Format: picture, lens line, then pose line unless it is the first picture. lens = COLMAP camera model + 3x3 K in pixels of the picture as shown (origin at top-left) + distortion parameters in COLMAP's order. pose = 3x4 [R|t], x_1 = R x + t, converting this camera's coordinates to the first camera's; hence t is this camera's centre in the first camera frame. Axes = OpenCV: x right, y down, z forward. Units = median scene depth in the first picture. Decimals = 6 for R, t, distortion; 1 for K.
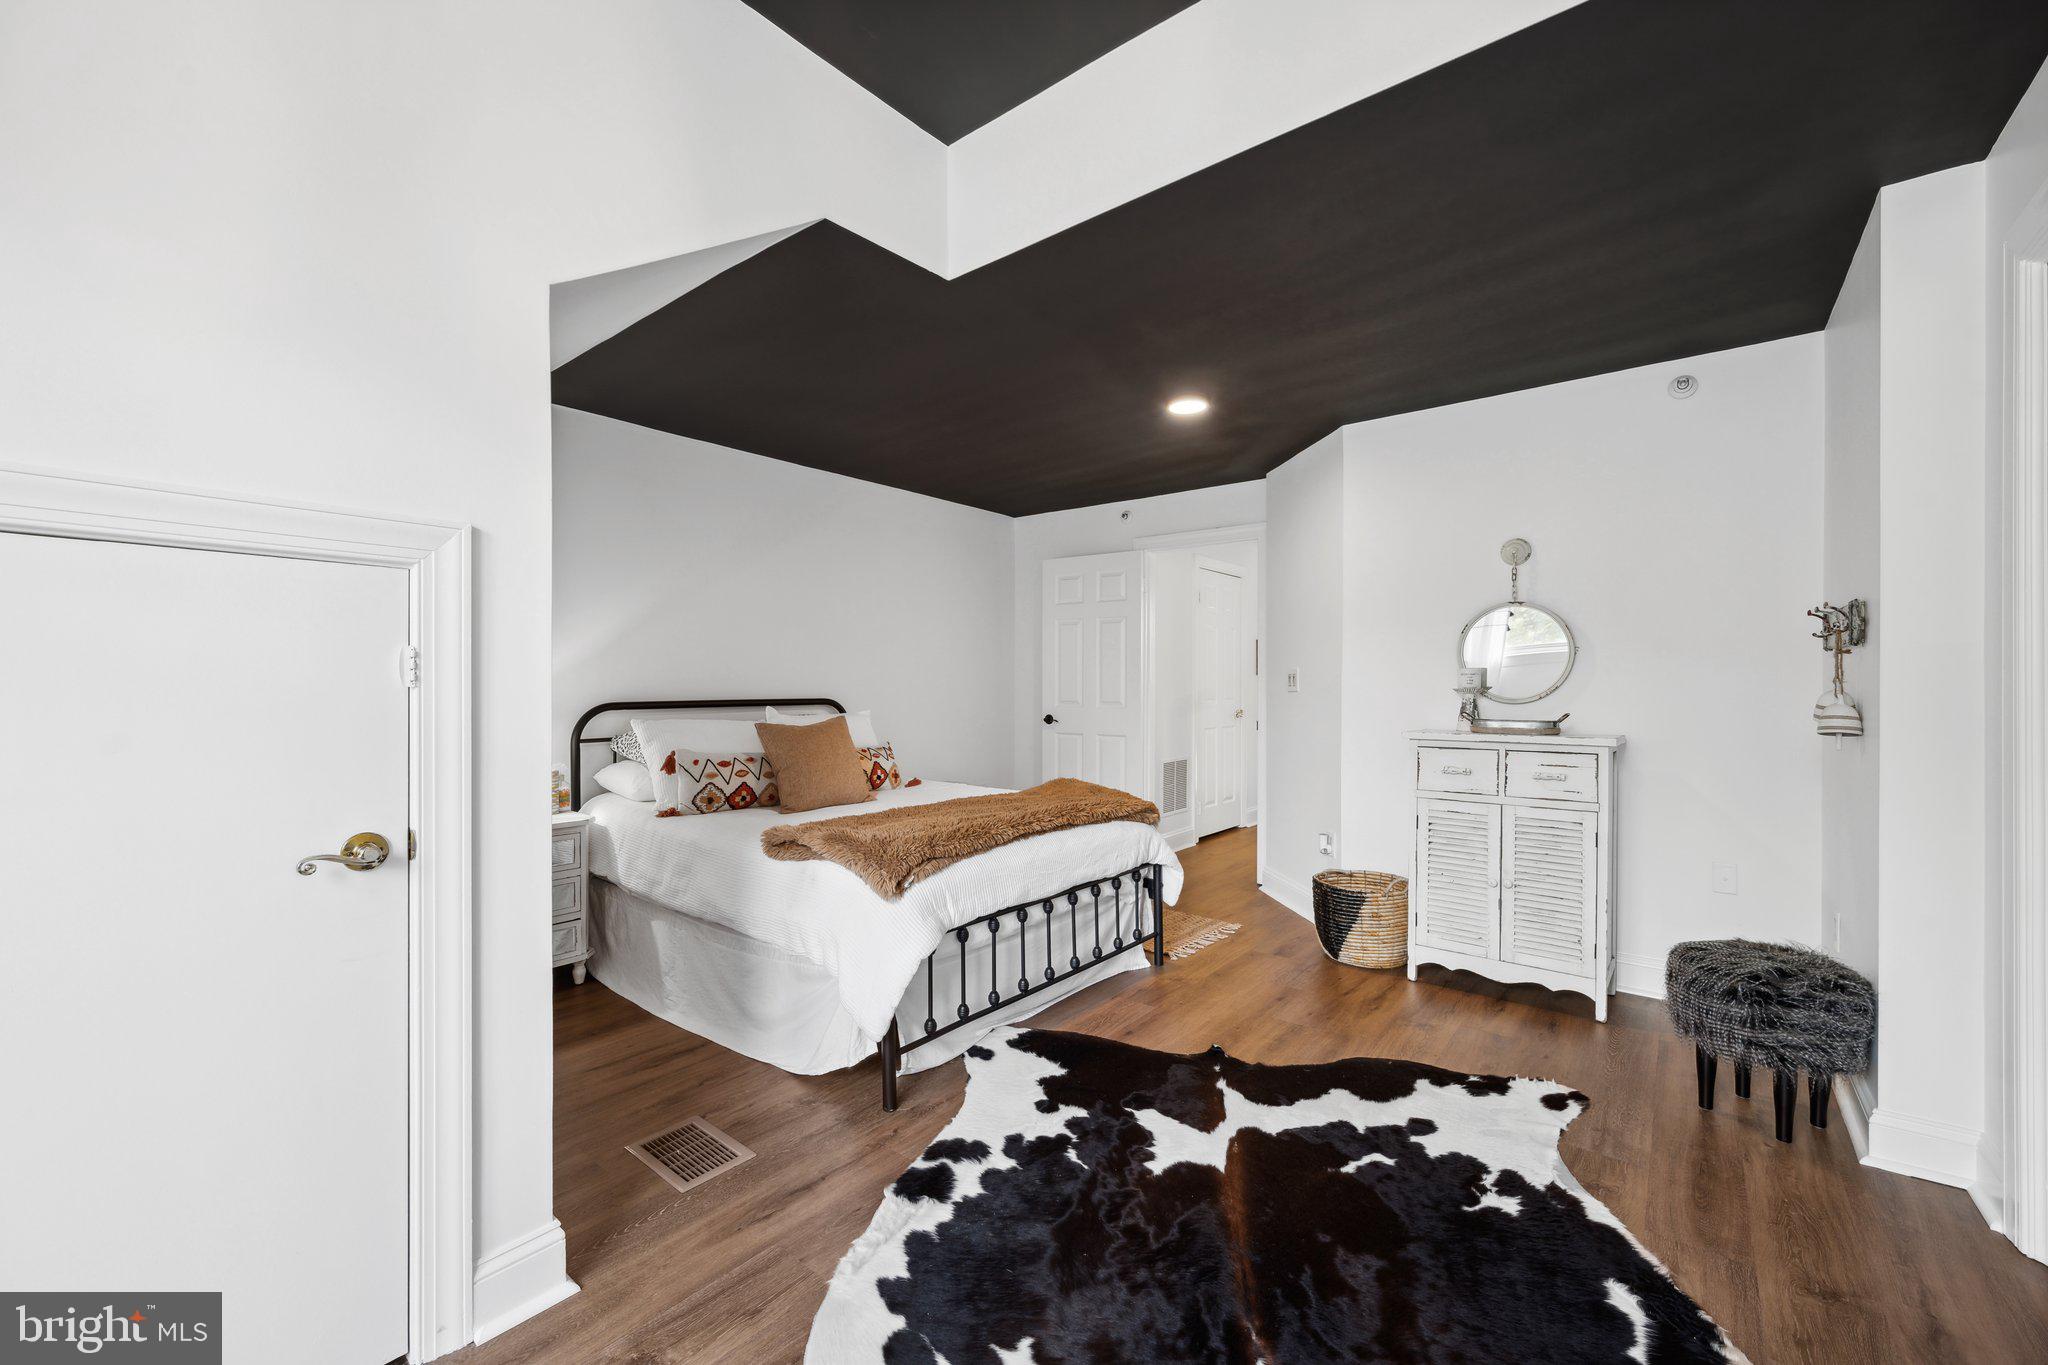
lens RADIAL K [[814.5, 0, 1022.9], [0, 814.5, 683.7], [0, 0, 1]] dist [0.000629, -0.000281]
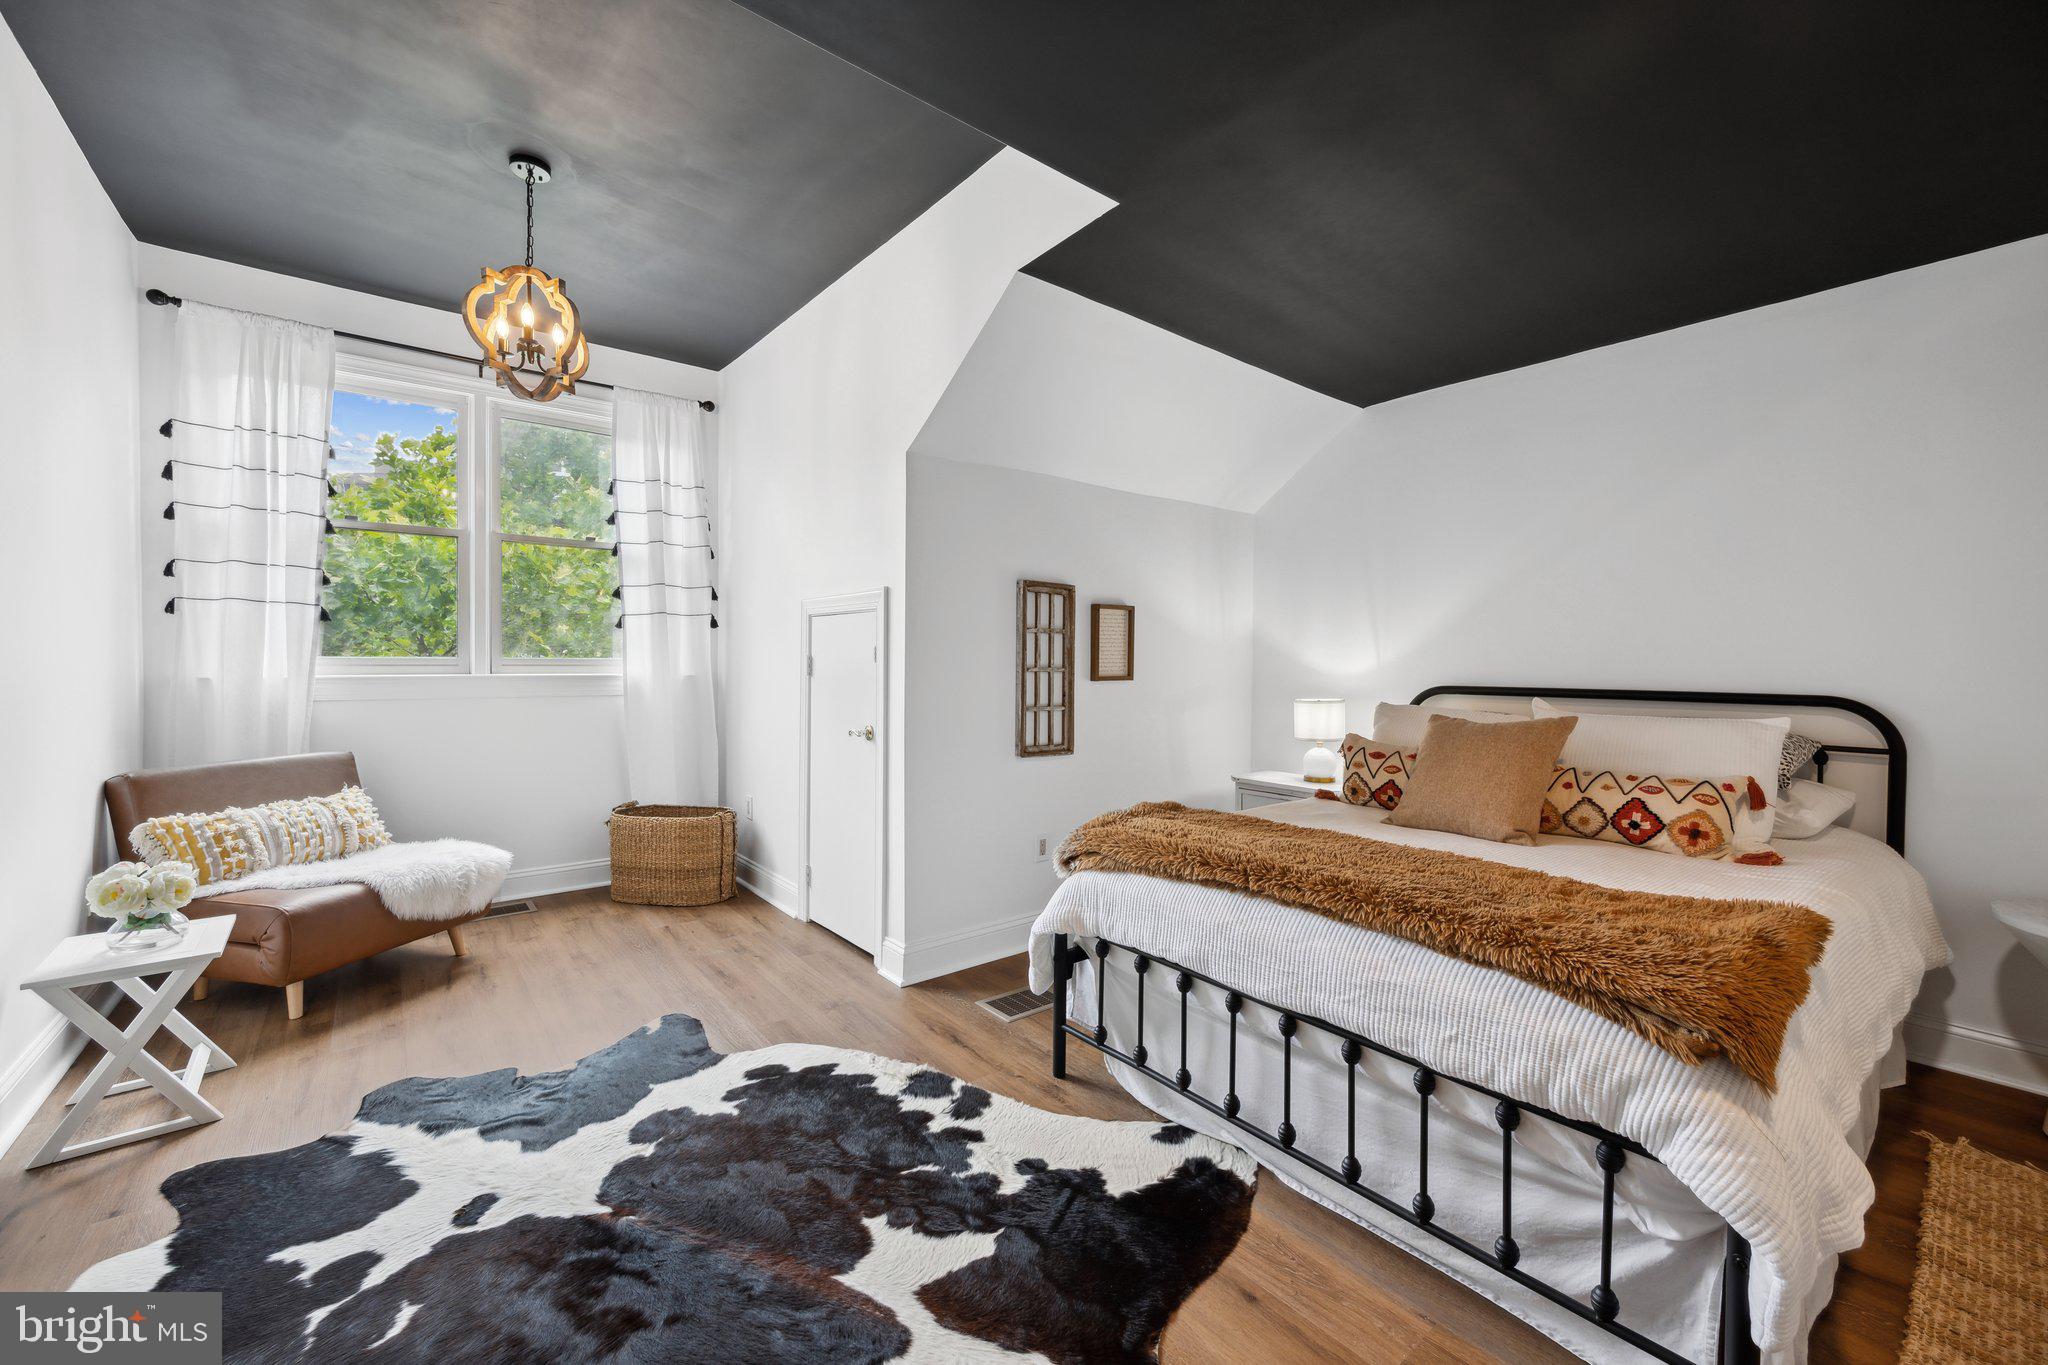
lens RADIAL K [[814.5, 0, 1021.8], [0, 814.5, 674.7], [0, 0, 1]] dist [0.000629, -0.000281]
pose [[-0.214426, 0.012393, -0.976662, 0.812203], [-0.007800, 0.999866, 0.014400, 0.000357], [0.976709, 0.010705, -0.214301, 1.119168]]
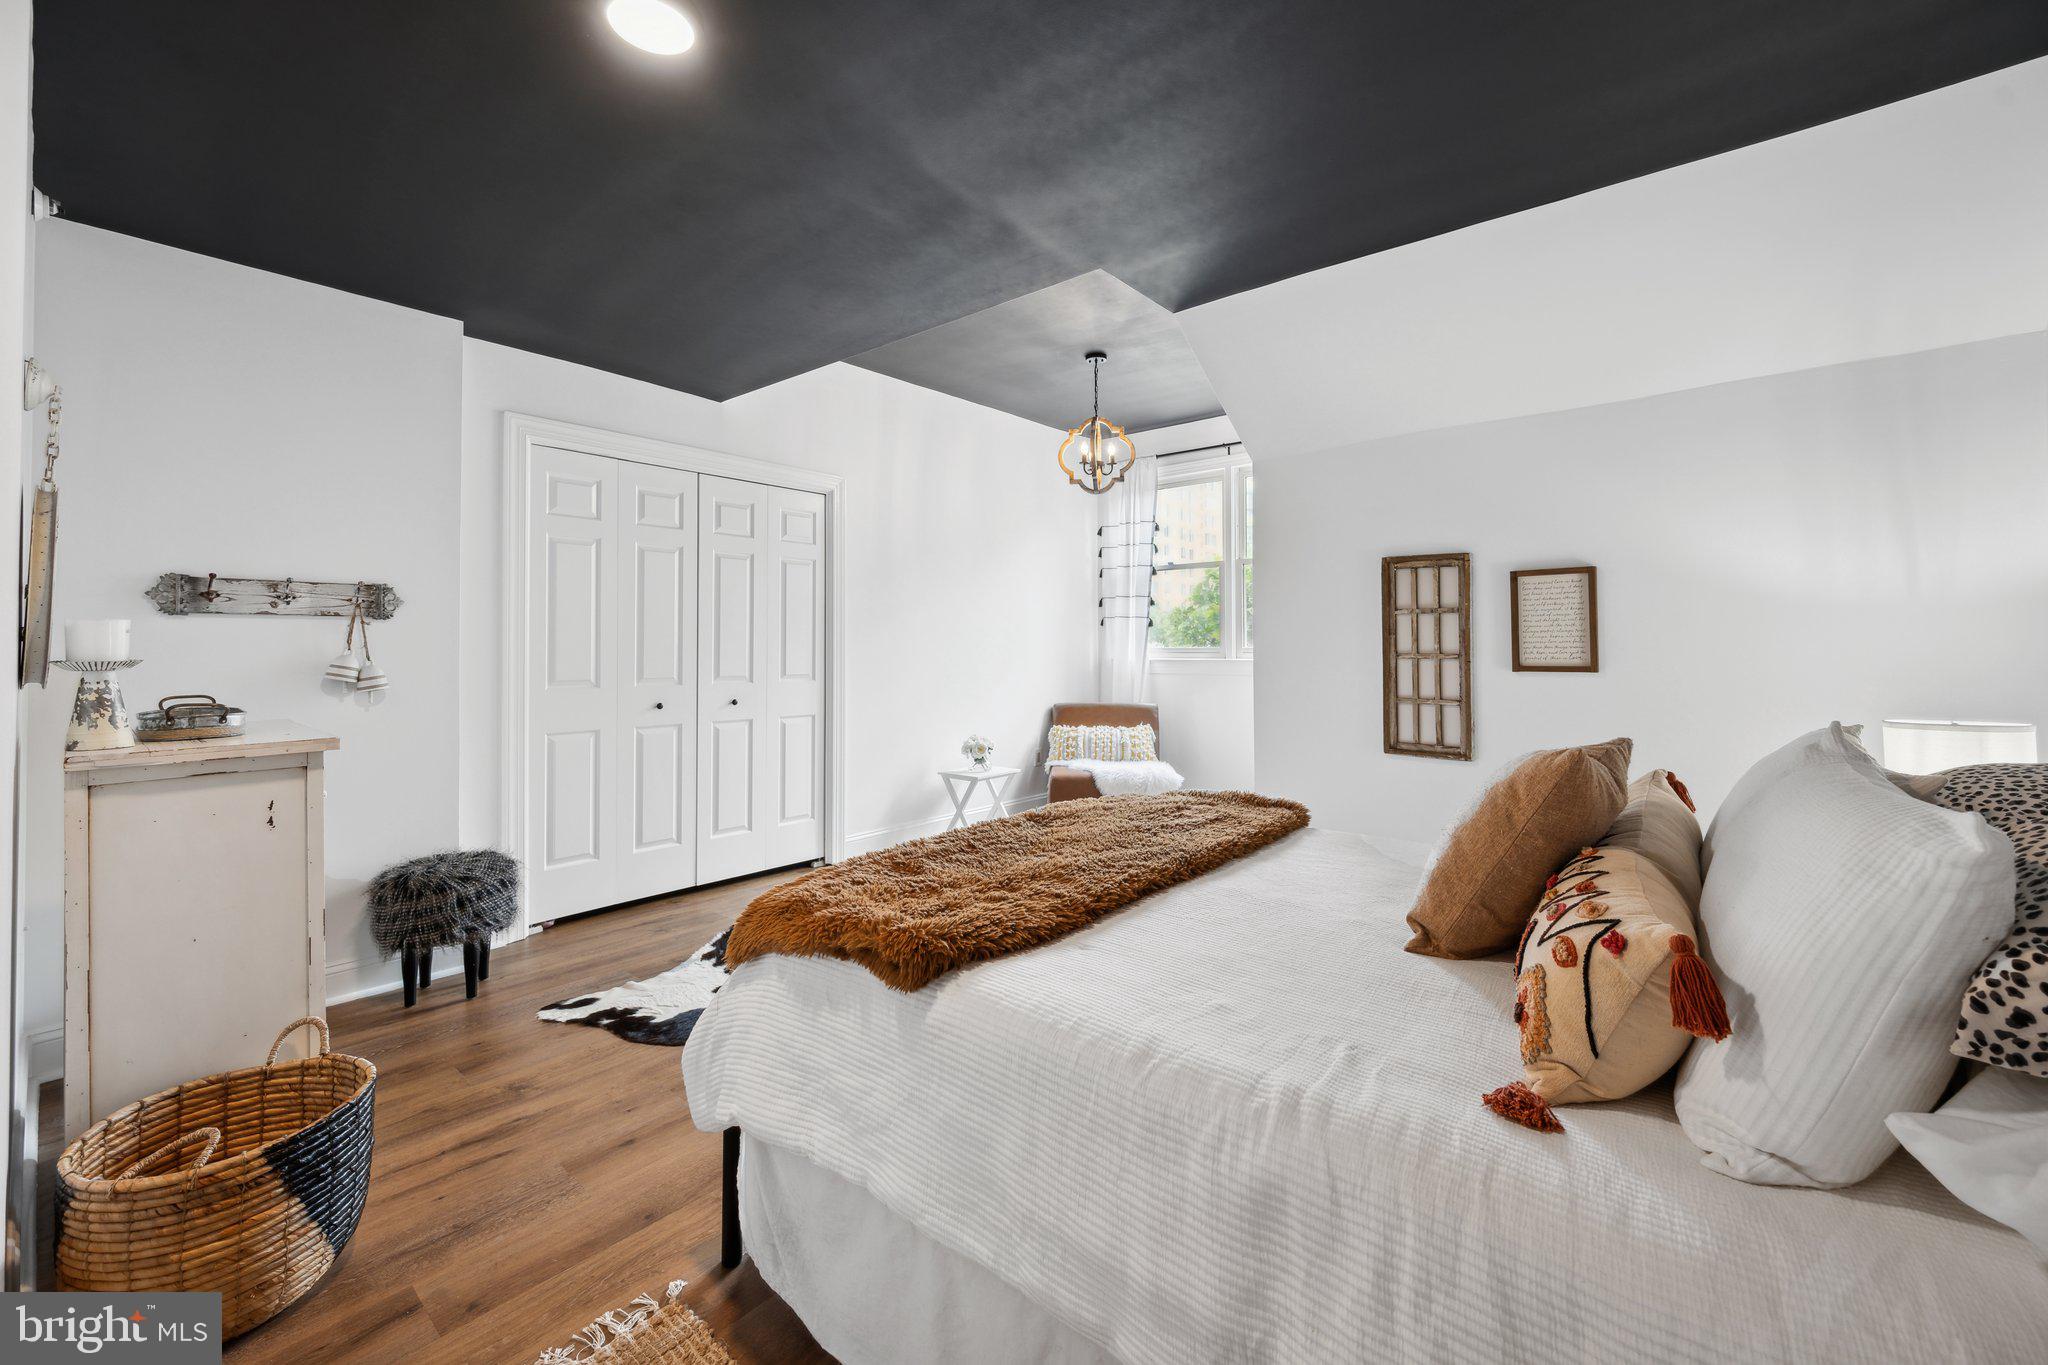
lens RADIAL K [[814.5, 0, 1022.8], [0, 814.5, 639.1], [0, 0, 1]] dist [0.000629, -0.000281]
pose [[-0.999832, 0.001495, 0.018244, -0.010916], [0.001322, 0.999954, -0.009509, -0.003252], [-0.018257, -0.009483, -0.999788, 2.101244]]
